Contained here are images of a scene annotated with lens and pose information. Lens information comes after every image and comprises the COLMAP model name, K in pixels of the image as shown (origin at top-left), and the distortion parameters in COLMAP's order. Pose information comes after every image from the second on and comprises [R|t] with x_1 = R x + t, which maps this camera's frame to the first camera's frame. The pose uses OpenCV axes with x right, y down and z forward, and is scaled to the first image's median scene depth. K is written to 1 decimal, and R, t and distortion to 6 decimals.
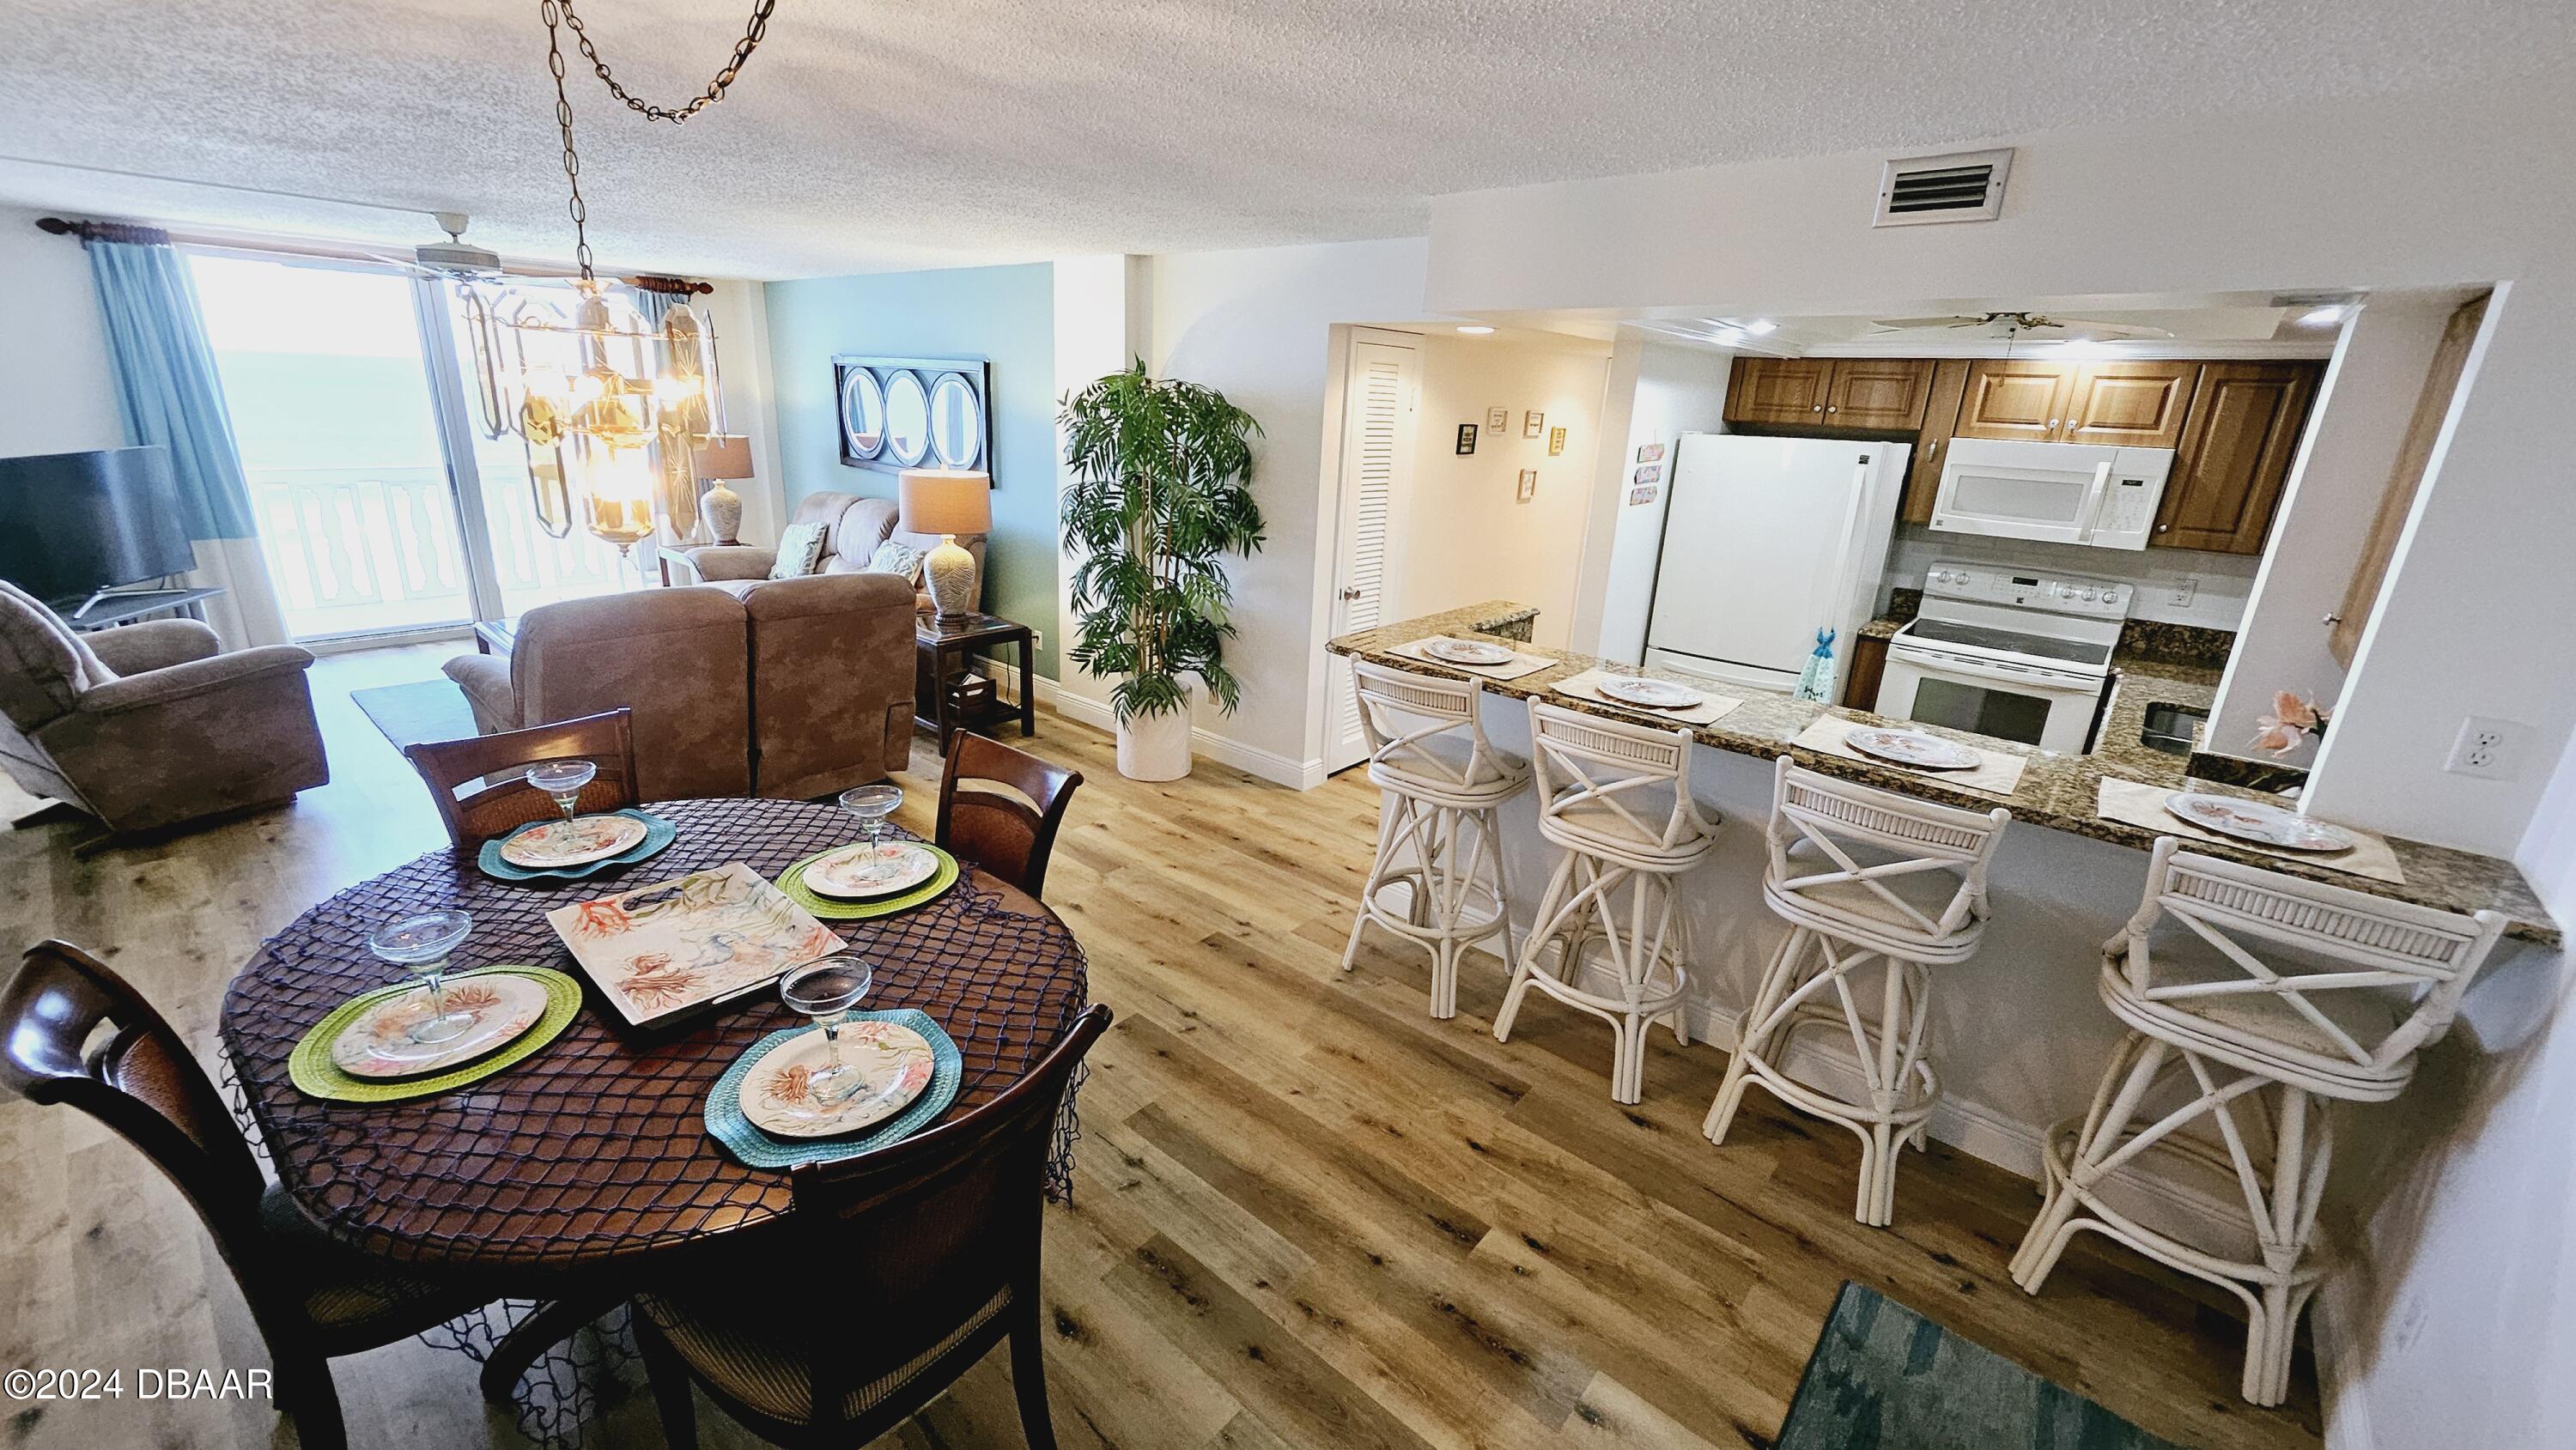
lens RADIAL K [[1020.7, 0, 1252.0], [0, 1020.7, 700.4], [0, 0, 1]] dist [0.006906, -0.001423]
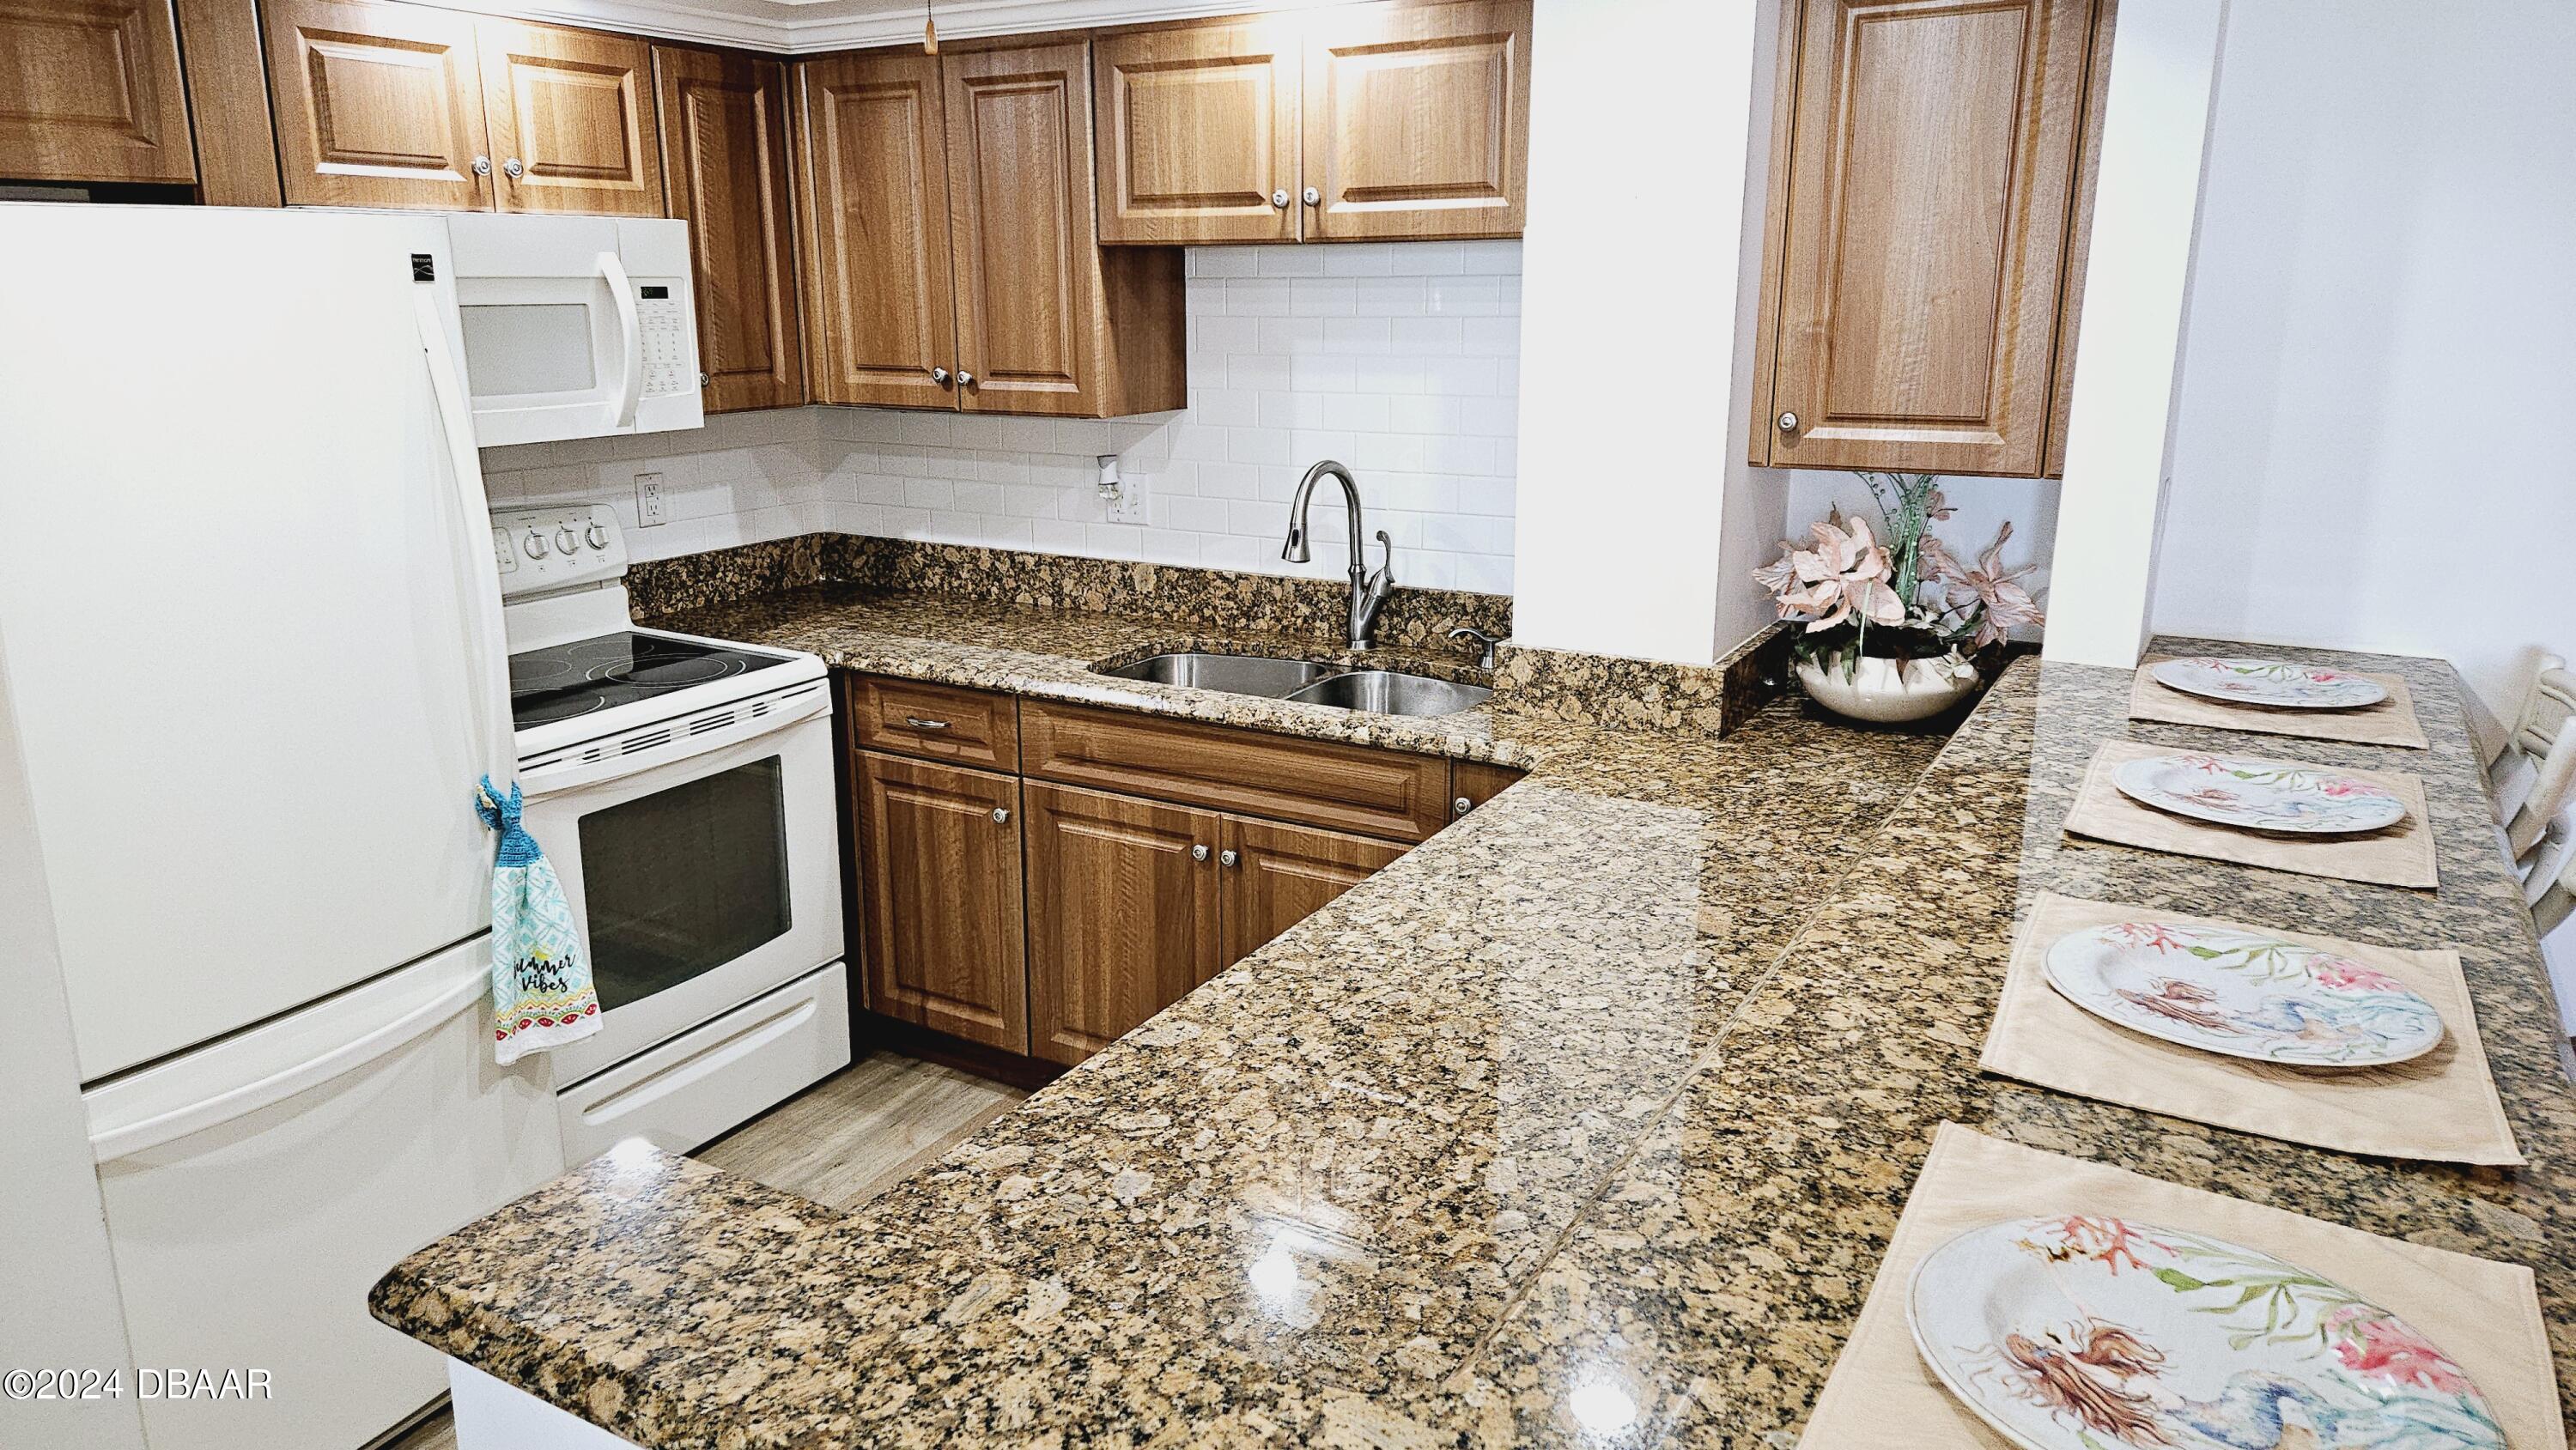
lens RADIAL K [[1727.0, 0, 1238.6], [0, 1727.0, 731.7], [0, 0, 1]] dist [0.027208, -0.006682]
pose [[-0.201956, -0.290790, 0.935230, -0.011641], [0.270035, 0.901360, 0.338571, -0.231877], [-0.941432, 0.320921, -0.103512, 0.907919]]
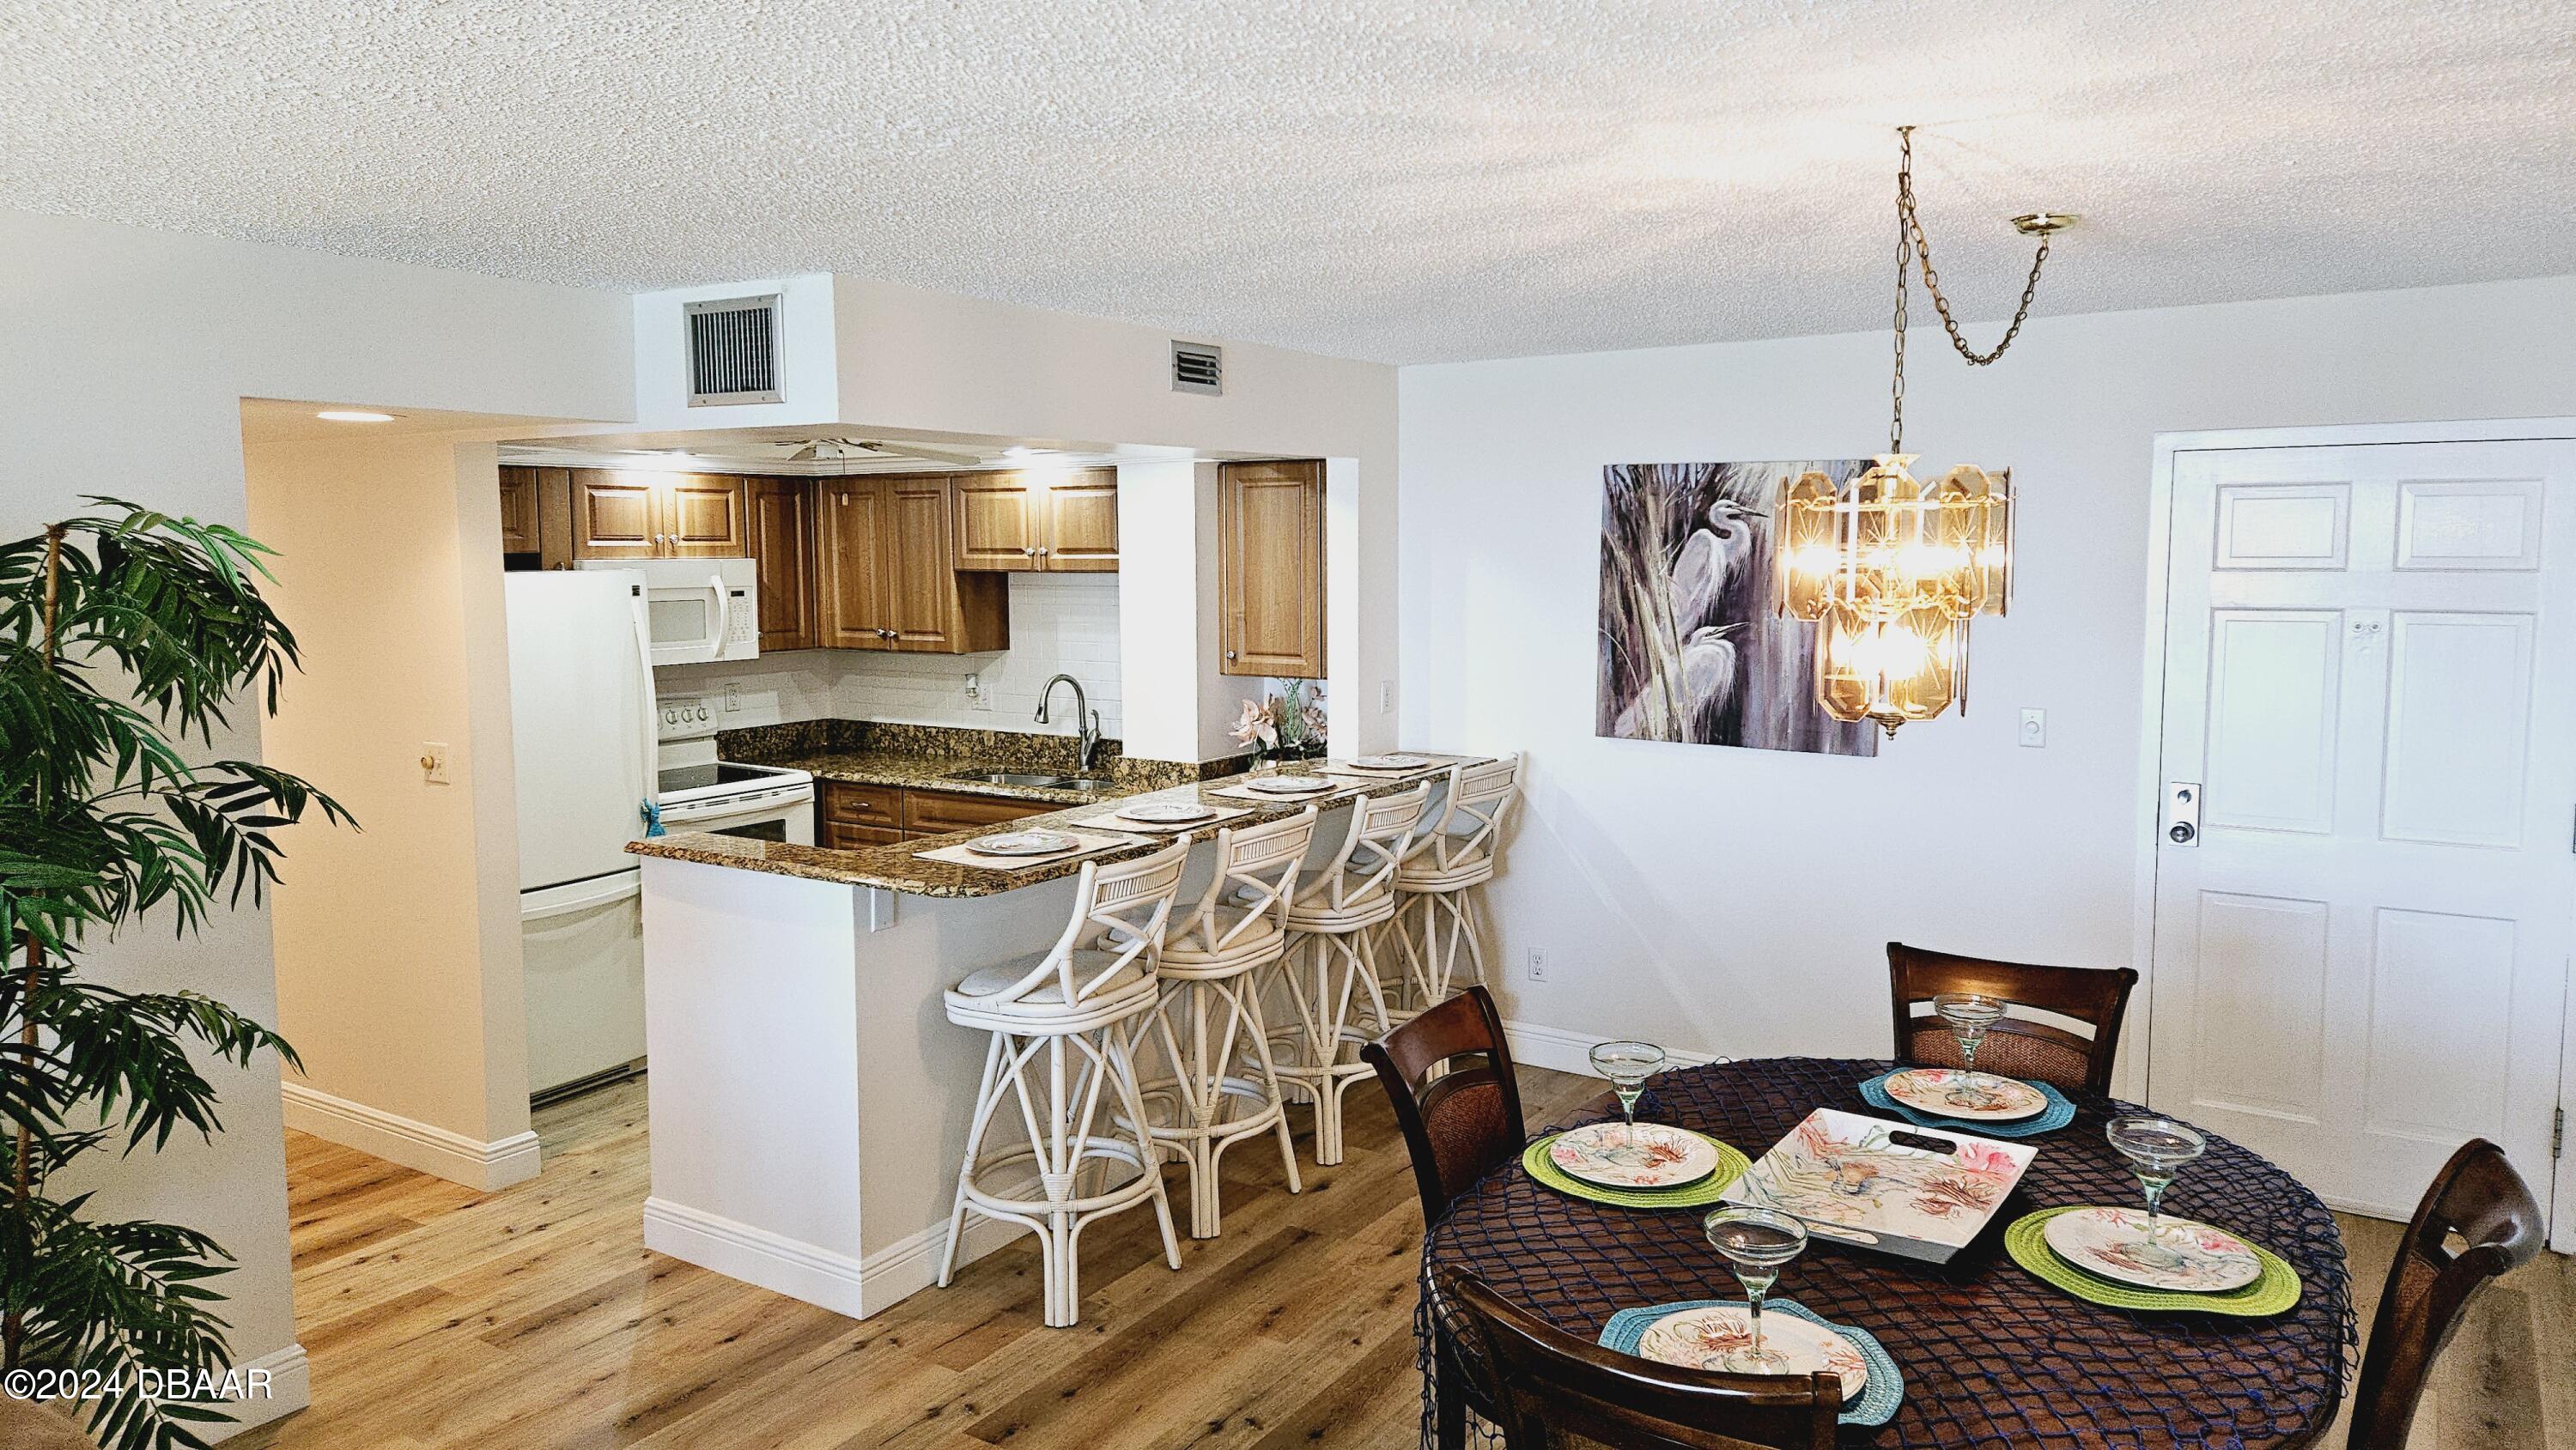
lens RADIAL K [[1727.0, 0, 1300.7], [0, 1727.0, 707.5], [0, 0, 1]] dist [0.027208, -0.006682]
pose [[-0.169682, -0.136850, 0.975951, -0.885784], [0.273118, 0.944991, 0.179994, -0.265074], [-0.946897, 0.297091, -0.122971, 0.736658]]
